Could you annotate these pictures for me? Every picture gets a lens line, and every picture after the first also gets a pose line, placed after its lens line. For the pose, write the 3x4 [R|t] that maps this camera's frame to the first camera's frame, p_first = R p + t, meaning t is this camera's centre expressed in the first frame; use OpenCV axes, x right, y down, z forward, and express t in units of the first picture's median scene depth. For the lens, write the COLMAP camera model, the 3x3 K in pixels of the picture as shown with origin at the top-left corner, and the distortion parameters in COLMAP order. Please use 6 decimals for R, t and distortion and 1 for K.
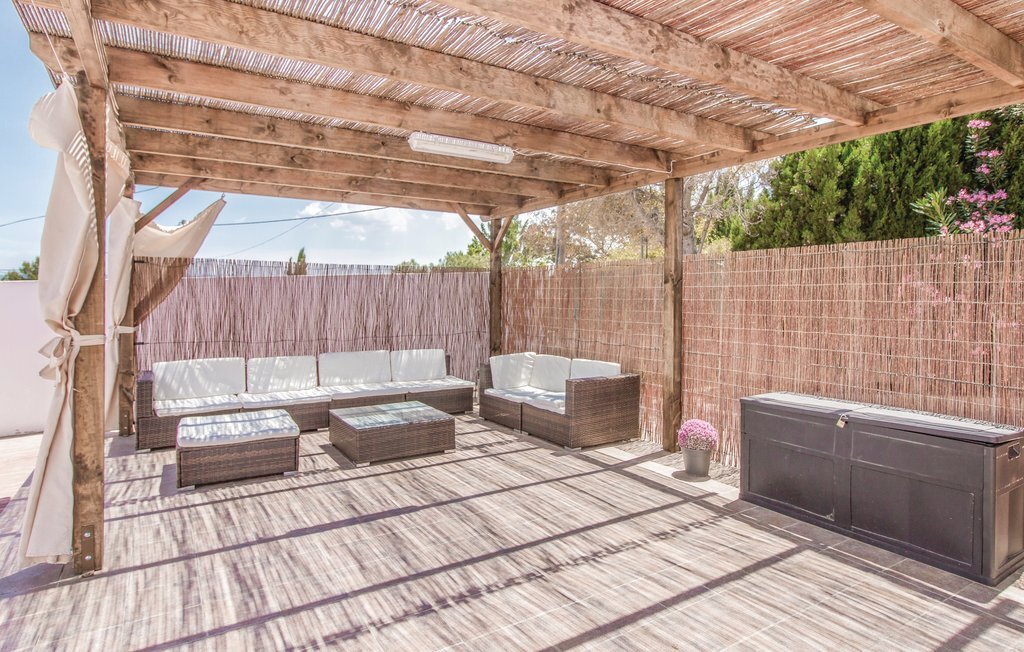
lens RADIAL K [[572.6, 0, 513.9], [0, 572.6, 330.0], [0, 0, 1]] dist [0.006770, 0.001405]
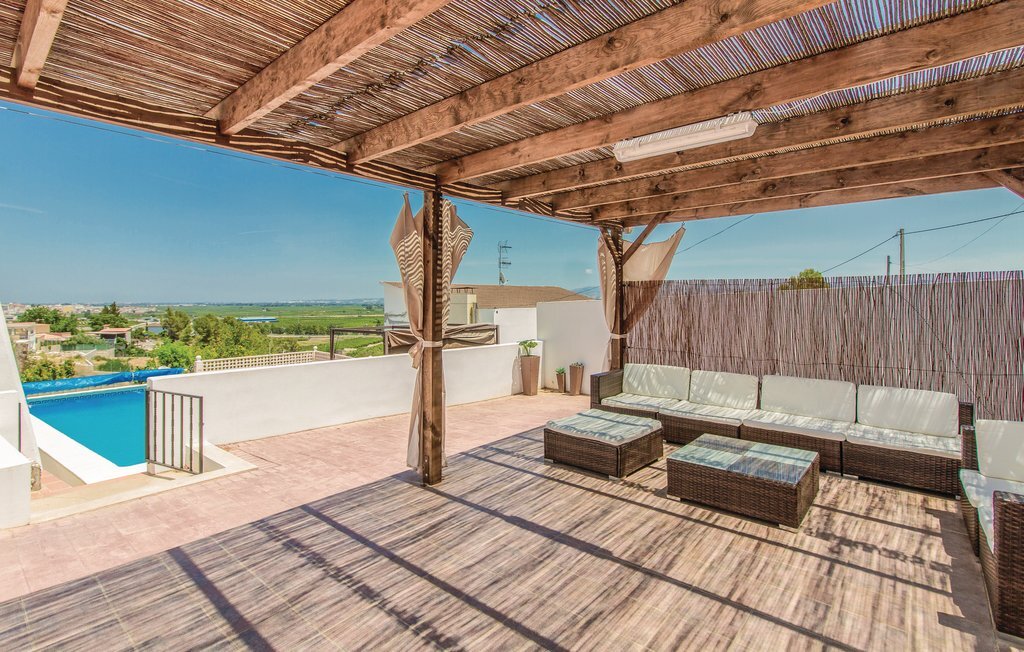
lens RADIAL K [[496.2, 0, 514.9], [0, 496.2, 325.5], [0, 0, 1]] dist [0.002793, -0.000747]
pose [[0.290553, 0.046239, -0.955741, 0.526846], [-0.052486, 0.998098, 0.032332, -0.073526], [0.955418, 0.040768, 0.292427, 0.613083]]
